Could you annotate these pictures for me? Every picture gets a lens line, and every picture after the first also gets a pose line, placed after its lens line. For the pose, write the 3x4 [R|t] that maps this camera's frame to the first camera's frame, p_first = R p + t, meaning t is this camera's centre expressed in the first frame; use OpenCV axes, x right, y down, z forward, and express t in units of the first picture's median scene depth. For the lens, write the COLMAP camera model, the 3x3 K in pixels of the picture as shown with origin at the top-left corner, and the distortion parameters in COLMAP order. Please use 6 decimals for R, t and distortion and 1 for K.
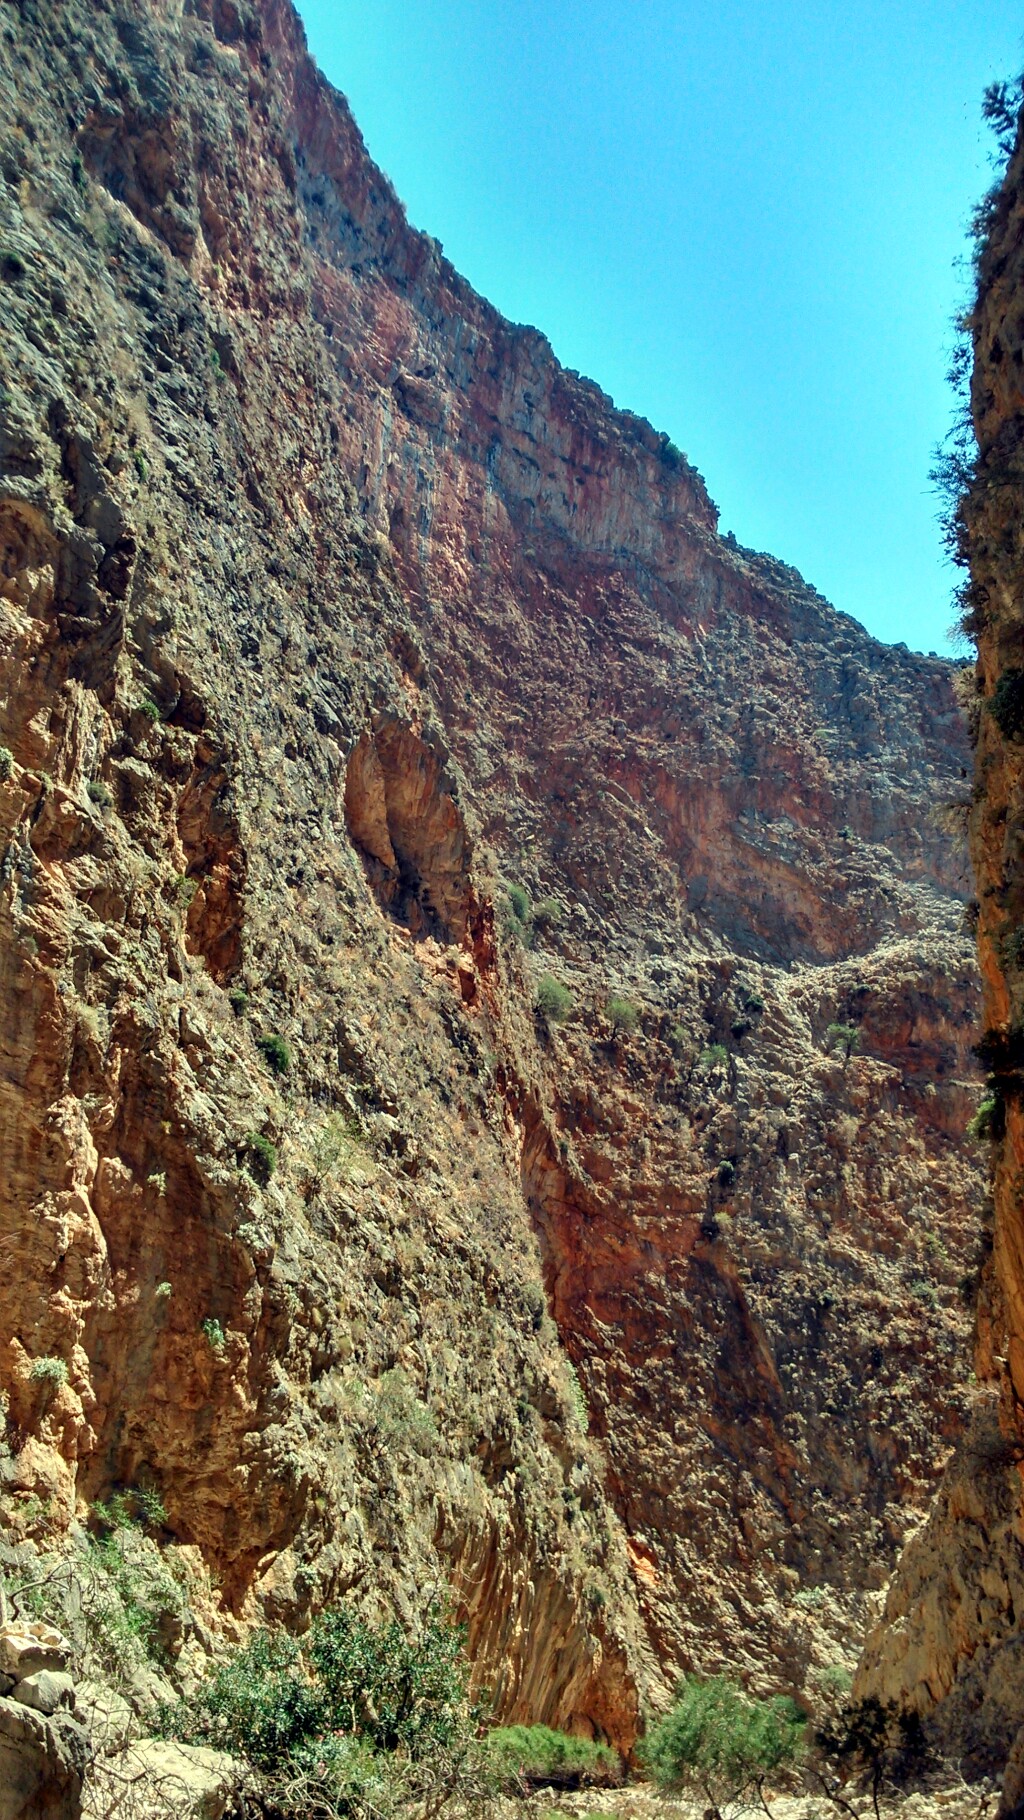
lens RADIAL K [[1380.8, 0, 512.0], [0, 1380.8, 910.0], [0, 0, 1]] dist [0.078512, -0.191873]
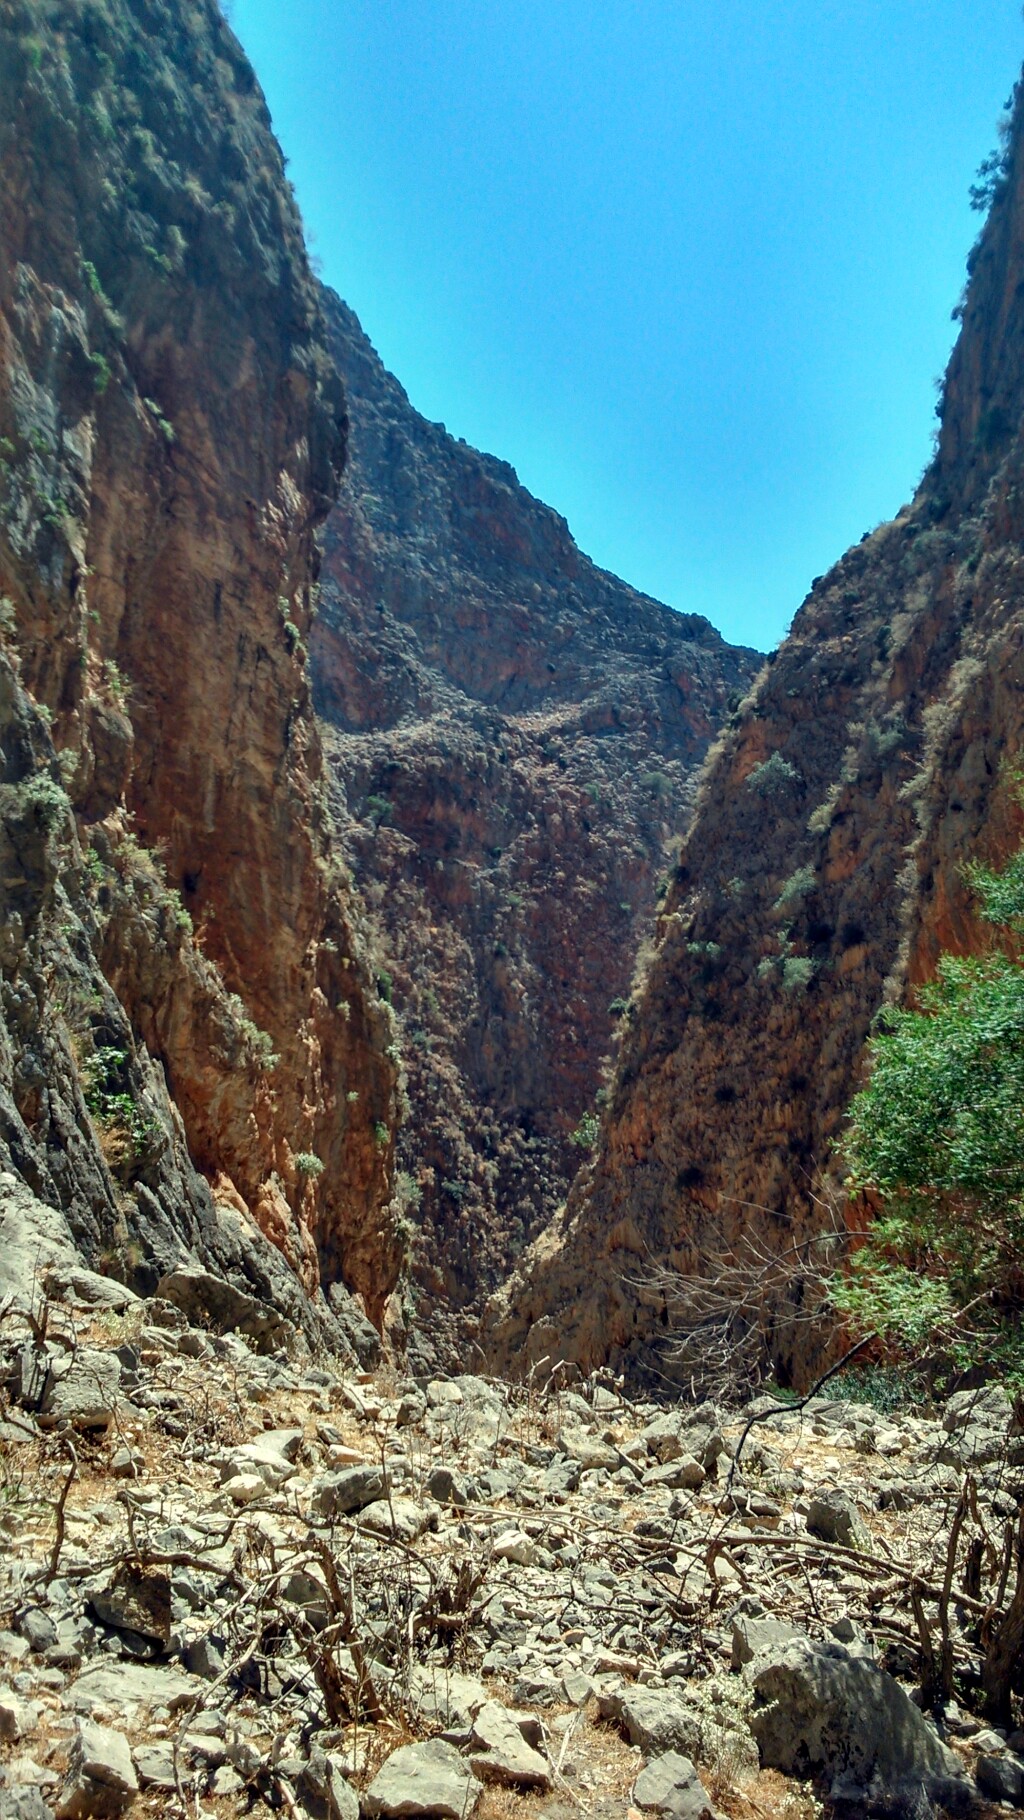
lens RADIAL K [[1380.8, 0, 512.0], [0, 1380.8, 910.0], [0, 0, 1]] dist [0.078512, -0.191873]
pose [[0.883967, 0.119536, 0.452010, -0.150265], [-0.210153, 0.965185, 0.155735, -0.023130], [-0.417658, -0.232656, 0.878313, -0.020520]]
